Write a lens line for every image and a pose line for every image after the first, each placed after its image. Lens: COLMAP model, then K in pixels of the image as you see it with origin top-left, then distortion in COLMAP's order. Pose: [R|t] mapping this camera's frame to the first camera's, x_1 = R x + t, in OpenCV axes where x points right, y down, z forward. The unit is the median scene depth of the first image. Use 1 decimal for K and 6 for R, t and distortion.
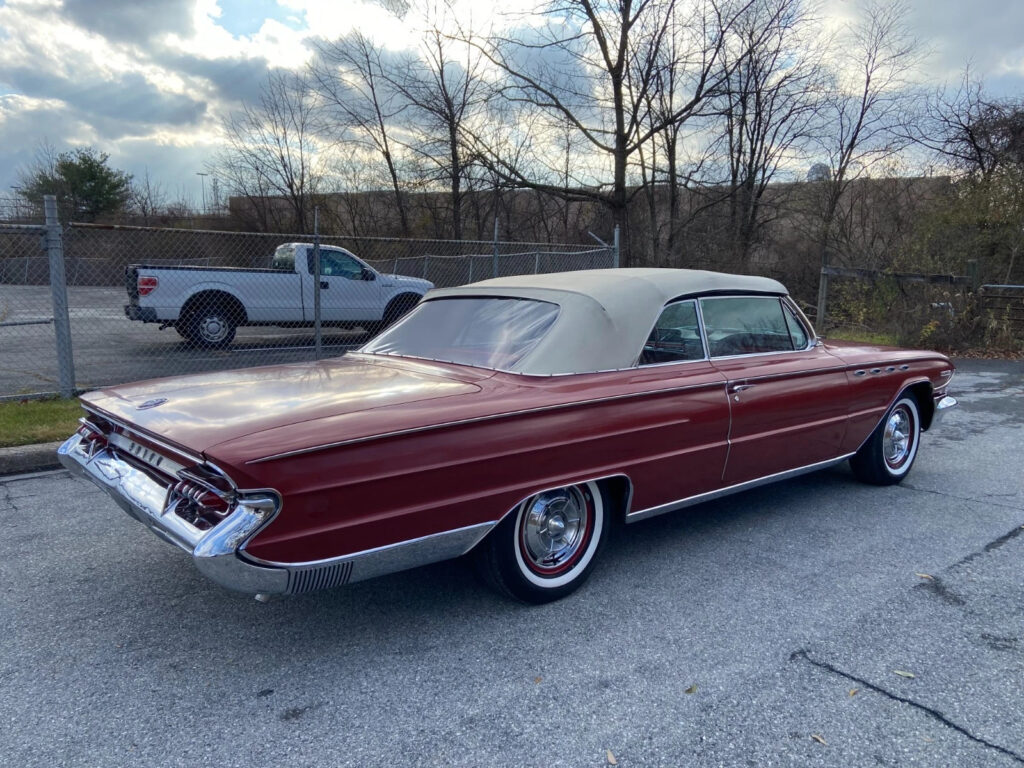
lens RADIAL K [[774.4, 0, 515.7], [0, 774.4, 386.8], [0, 0, 1]] dist [0.113607, -0.147146]
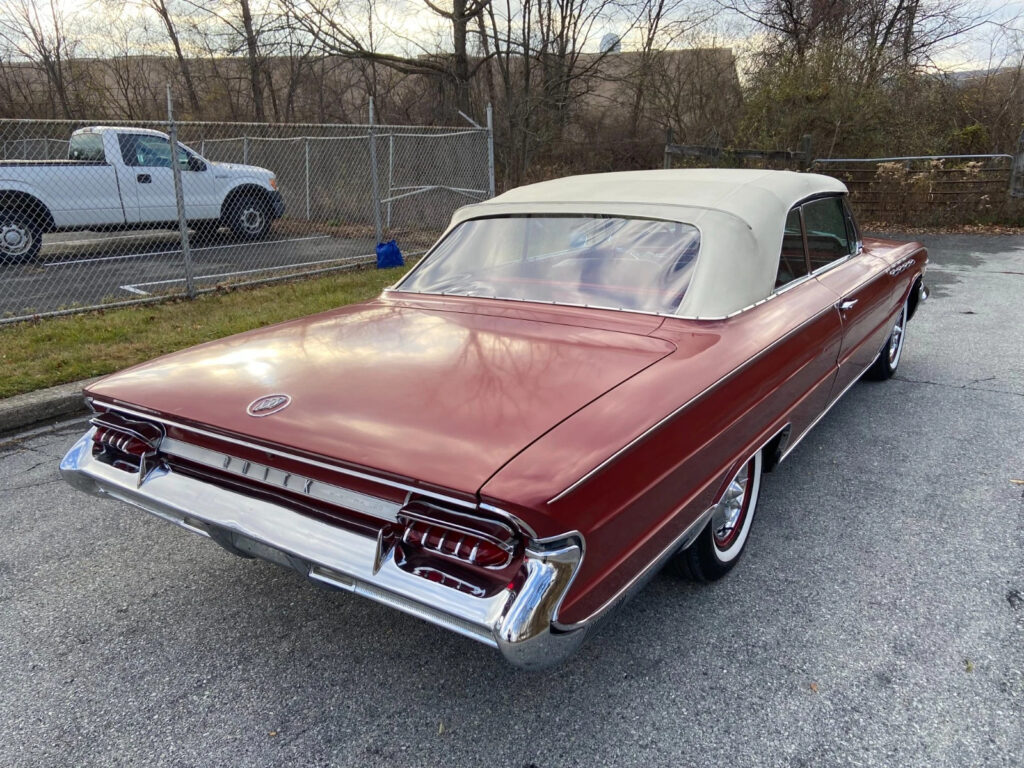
lens RADIAL K [[774.4, 0, 515.7], [0, 774.4, 386.8], [0, 0, 1]] dist [0.113607, -0.147146]
pose [[0.965868, -0.094579, 0.241149, -0.087252], [0.057549, 0.986043, 0.156230, -0.019451], [-0.252560, -0.137019, 0.957831, 0.056473]]
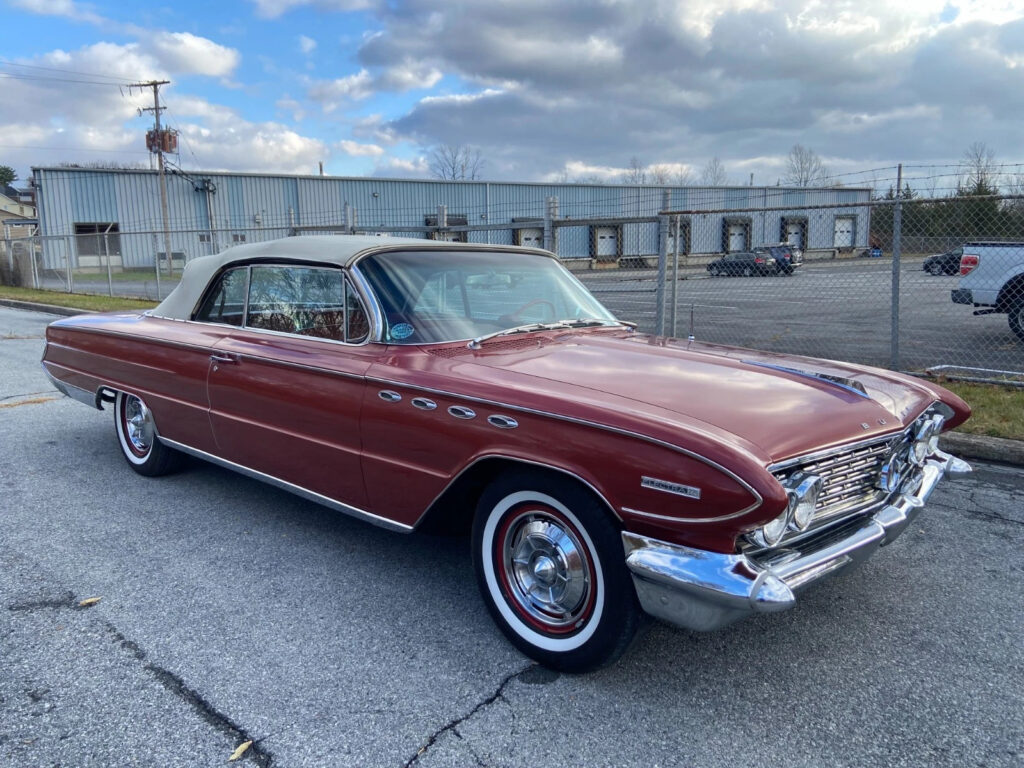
lens RADIAL K [[774.4, 0, 515.7], [0, 774.4, 386.8], [0, 0, 1]] dist [0.113607, -0.147146]
pose [[0.117221, 0.164413, -0.979402, 0.353064], [-0.145218, 0.978438, 0.146870, -0.043927], [0.982431, 0.125011, 0.138569, 0.339779]]
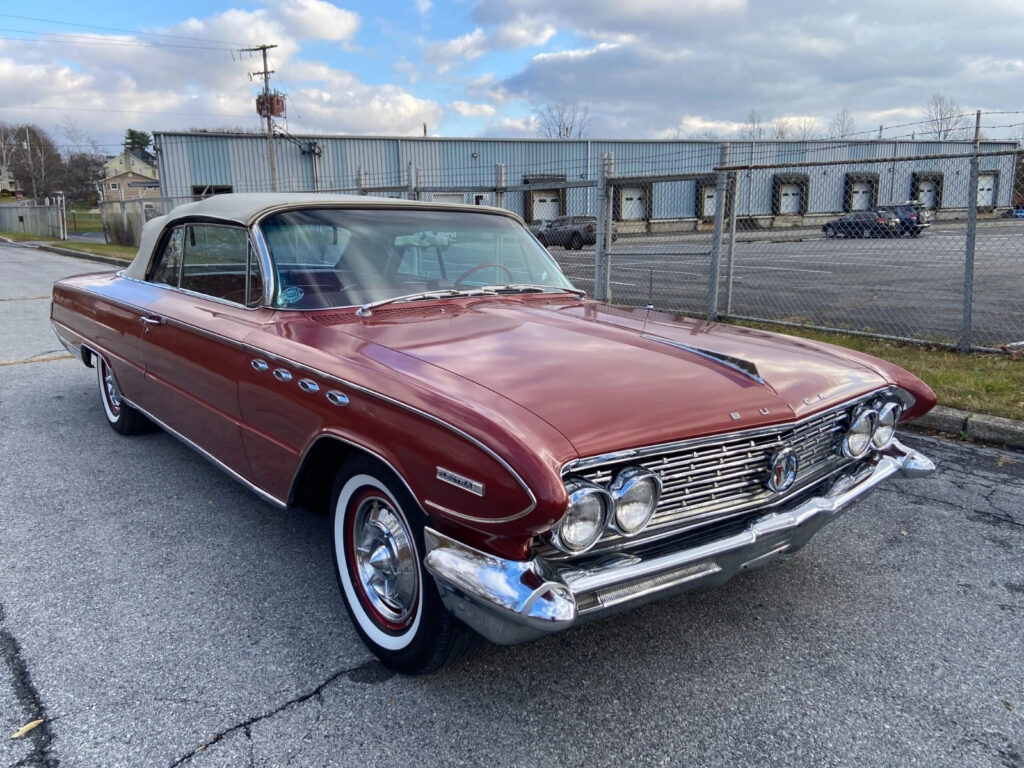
lens RADIAL K [[774.4, 0, 515.7], [0, 774.4, 386.8], [0, 0, 1]] dist [0.113607, -0.147146]
pose [[-0.025641, 0.212099, -0.976912, 0.335682], [-0.145719, 0.966002, 0.213556, -0.052517], [0.988994, 0.147830, 0.006138, 0.403052]]
